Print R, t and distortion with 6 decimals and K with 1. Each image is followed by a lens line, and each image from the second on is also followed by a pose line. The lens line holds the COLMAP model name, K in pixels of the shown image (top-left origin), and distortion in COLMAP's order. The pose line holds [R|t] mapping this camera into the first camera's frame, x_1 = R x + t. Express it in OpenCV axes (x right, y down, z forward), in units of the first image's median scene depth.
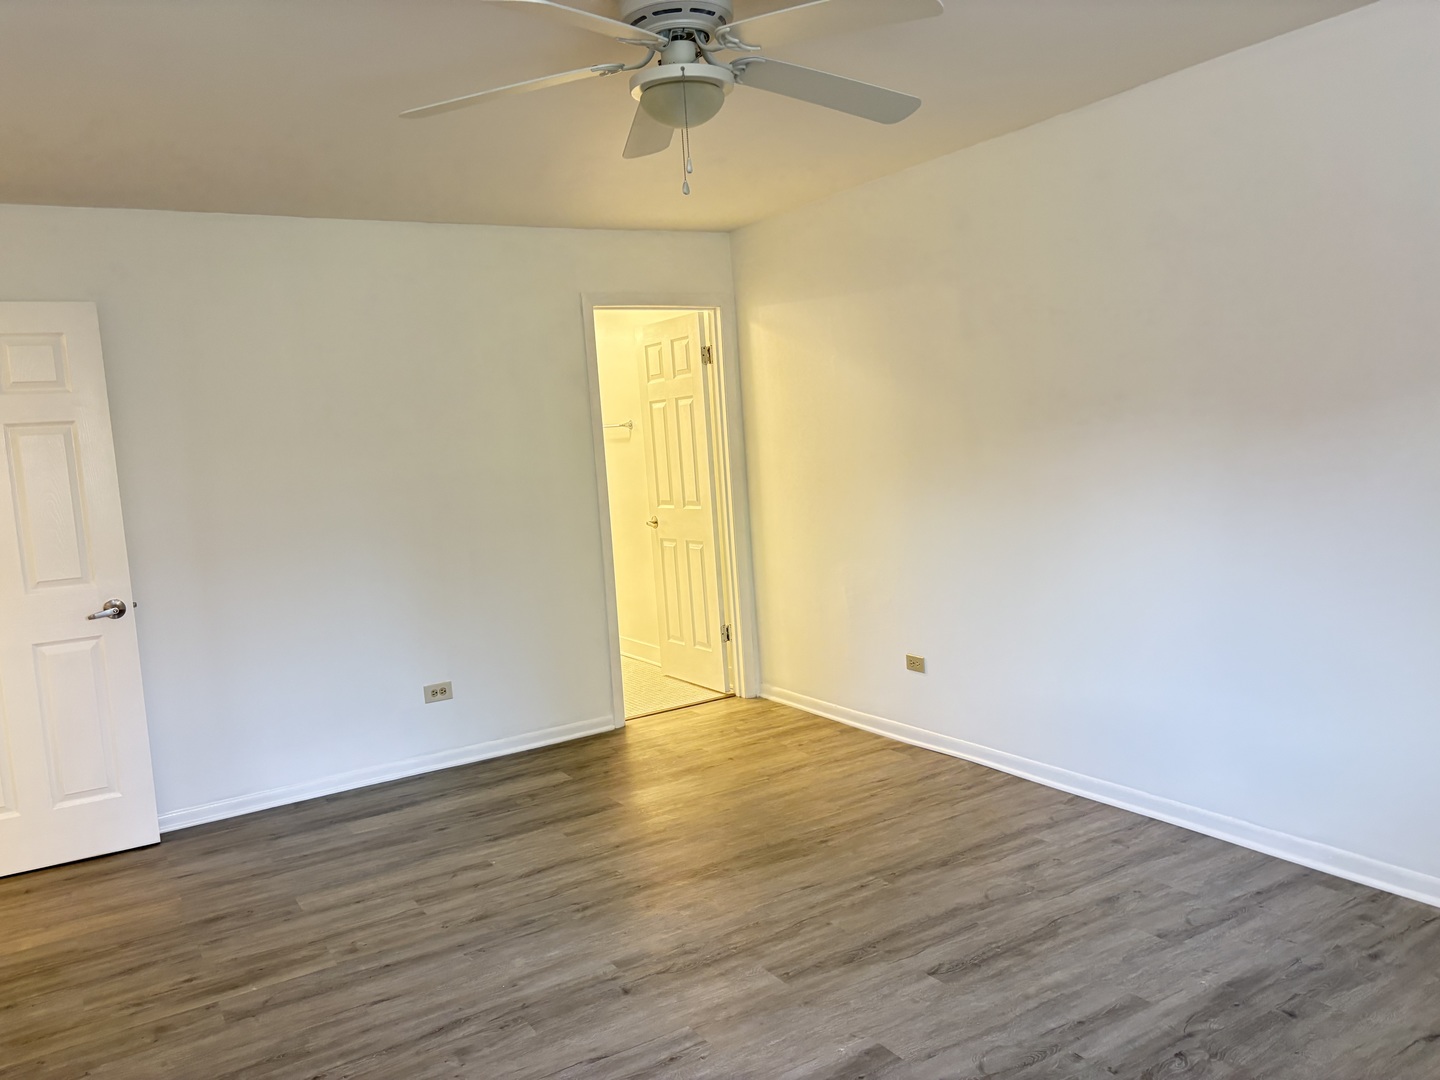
lens RADIAL K [[1102.0, 0, 720.0], [0, 1102.0, 539.9], [0, 0, 1]] dist [0.054445, -0.049798]
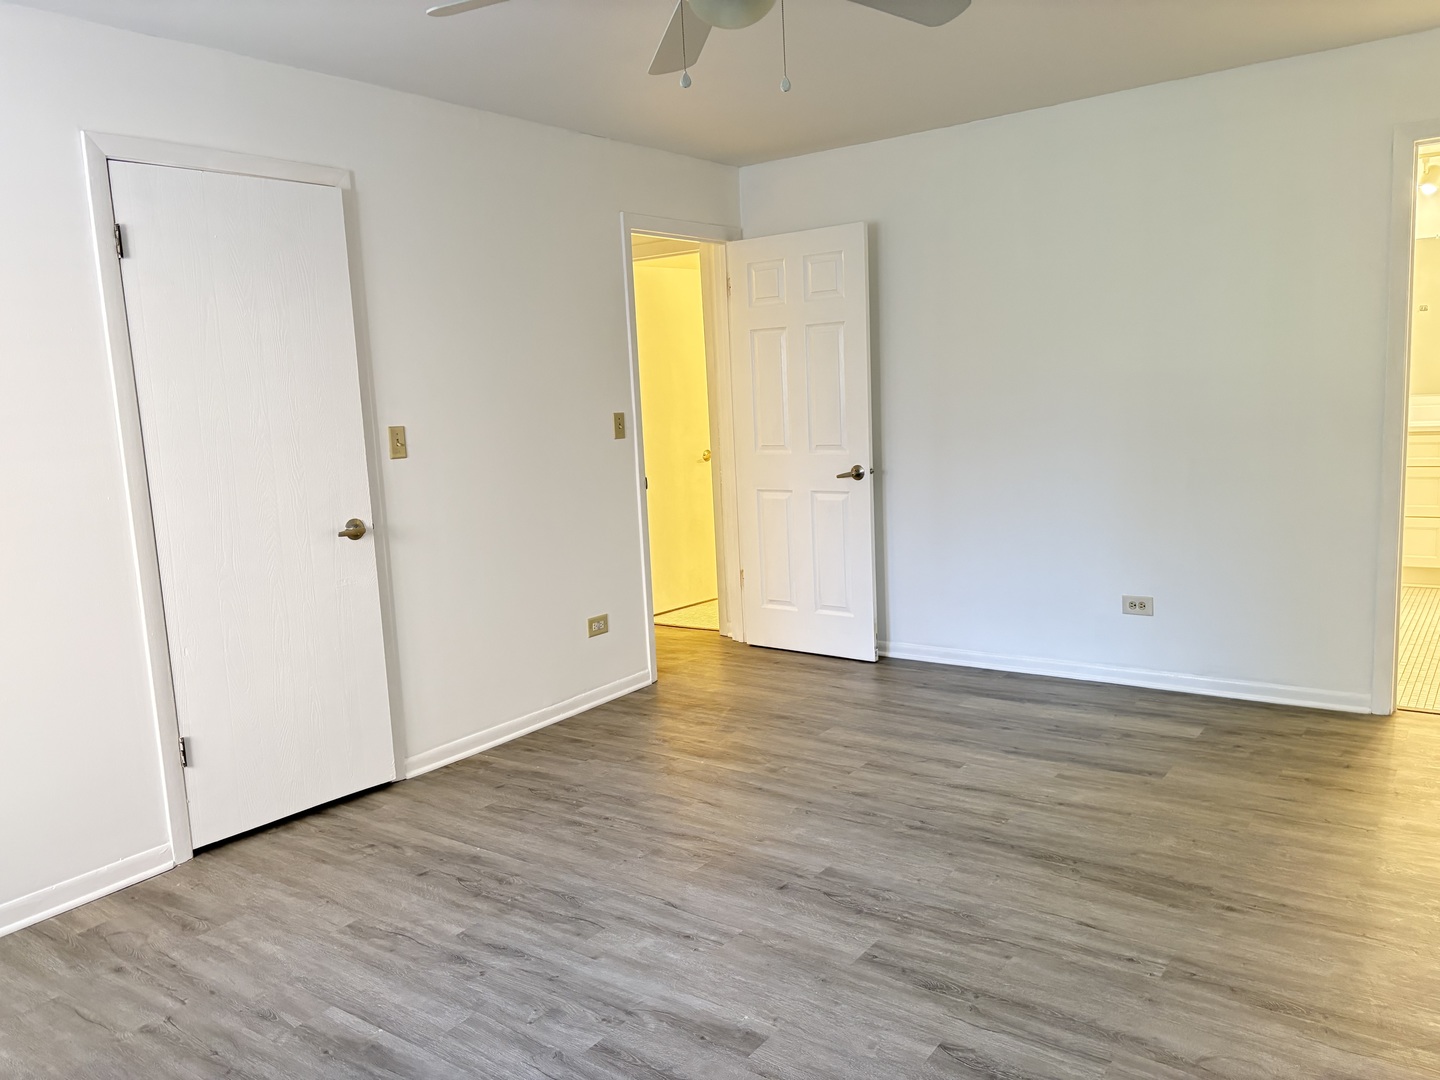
lens RADIAL K [[1102.0, 0, 727.8], [0, 1102.0, 540.9], [0, 0, 1]] dist [0.054445, -0.049798]
pose [[0.366888, 0.180192, -0.912647, 0.597463], [-0.064119, 0.983626, 0.168430, -0.066970], [0.928053, -0.003277, 0.372434, 0.422983]]
